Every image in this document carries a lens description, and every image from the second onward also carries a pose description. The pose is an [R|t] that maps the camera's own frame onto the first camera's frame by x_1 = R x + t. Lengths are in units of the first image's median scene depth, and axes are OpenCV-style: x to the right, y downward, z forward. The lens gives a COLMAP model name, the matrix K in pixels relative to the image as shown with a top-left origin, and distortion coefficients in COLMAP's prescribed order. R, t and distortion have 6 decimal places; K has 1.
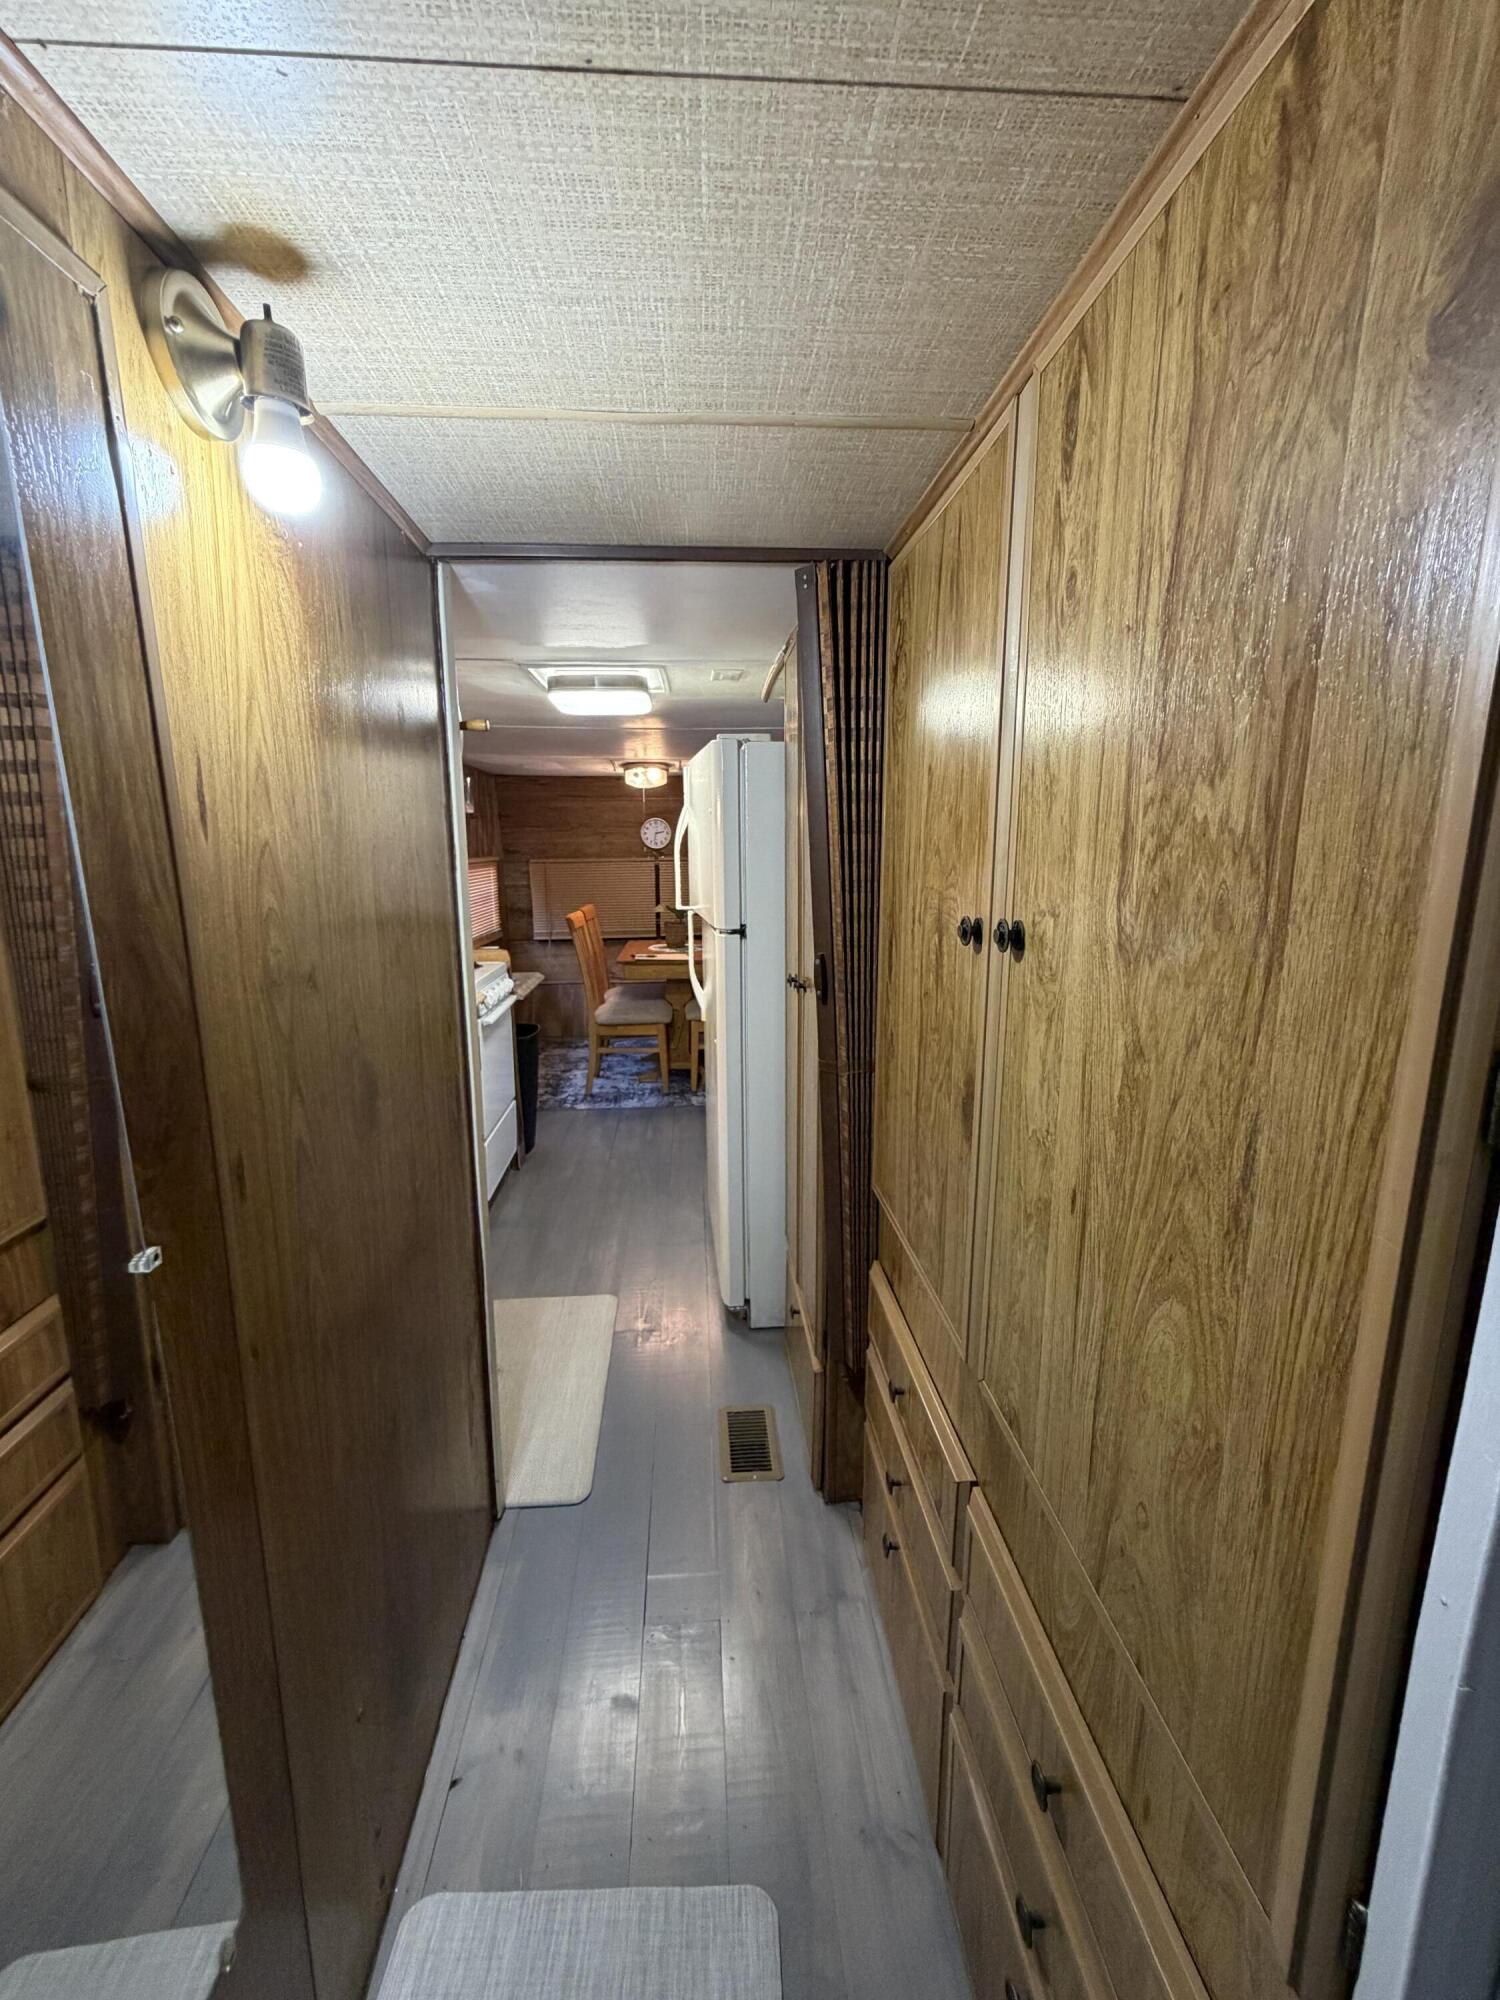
lens RADIAL K [[795.5, 0, 751.2], [0, 795.5, 992.8], [0, 0, 1]] dist [-0.002427, 0.000347]
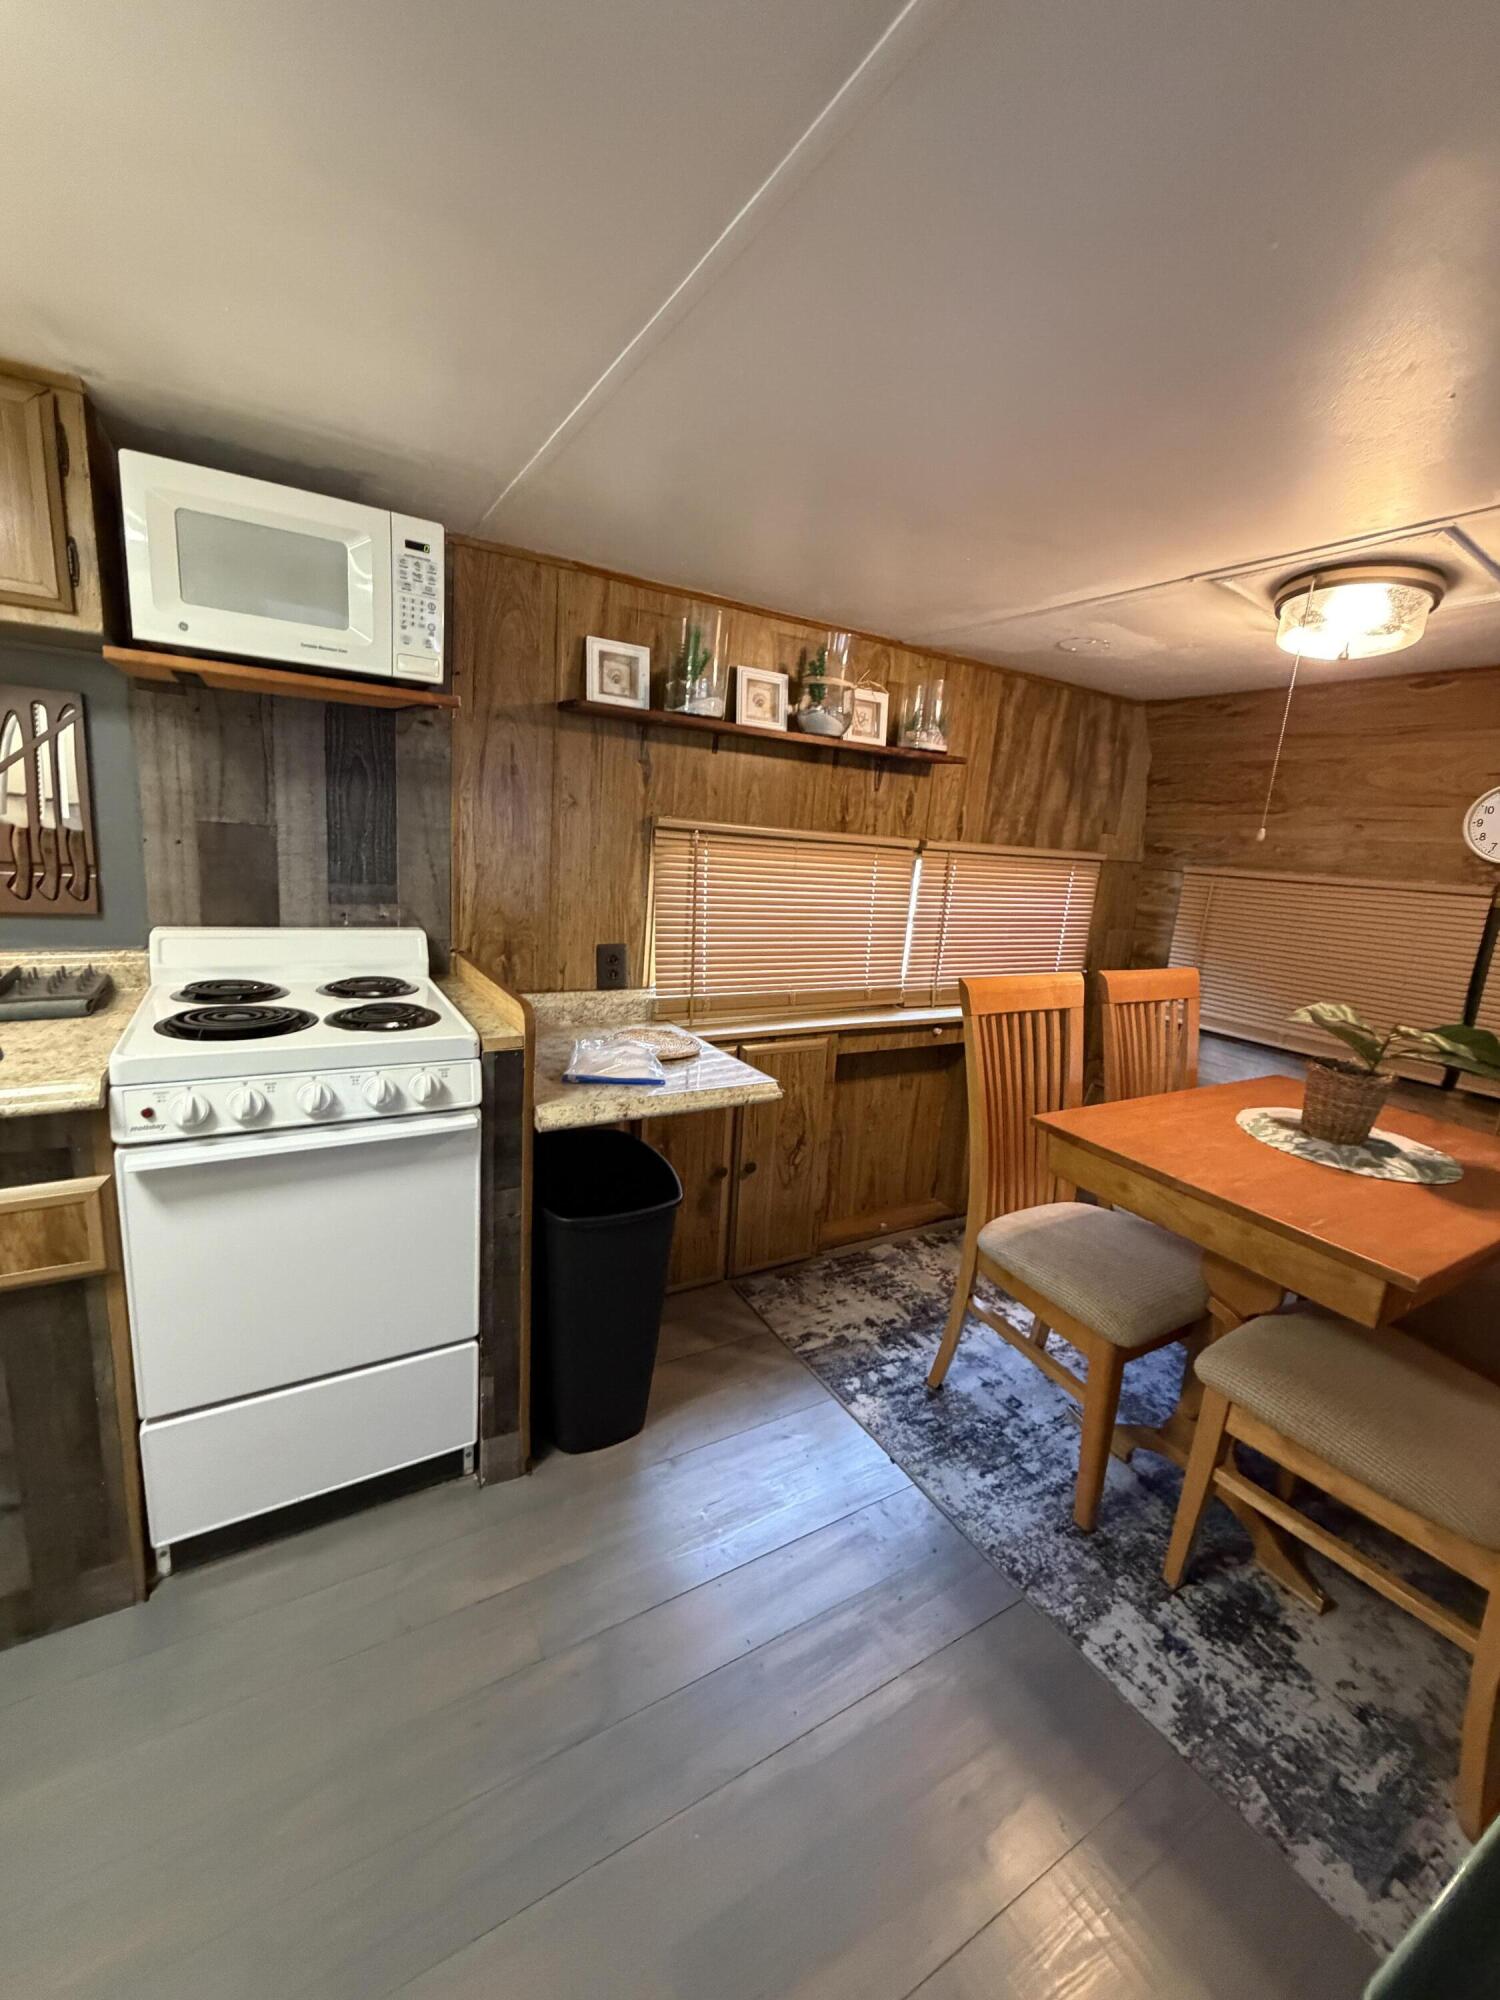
lens RADIAL K [[795.5, 0, 751.2], [0, 795.5, 992.8], [0, 0, 1]] dist [-0.002427, 0.000347]
pose [[0.442399, 0.216624, -0.870263, 0.080244], [-0.239720, 0.963644, 0.118005, -0.103218], [0.864186, 0.156414, 0.478244, 0.660127]]
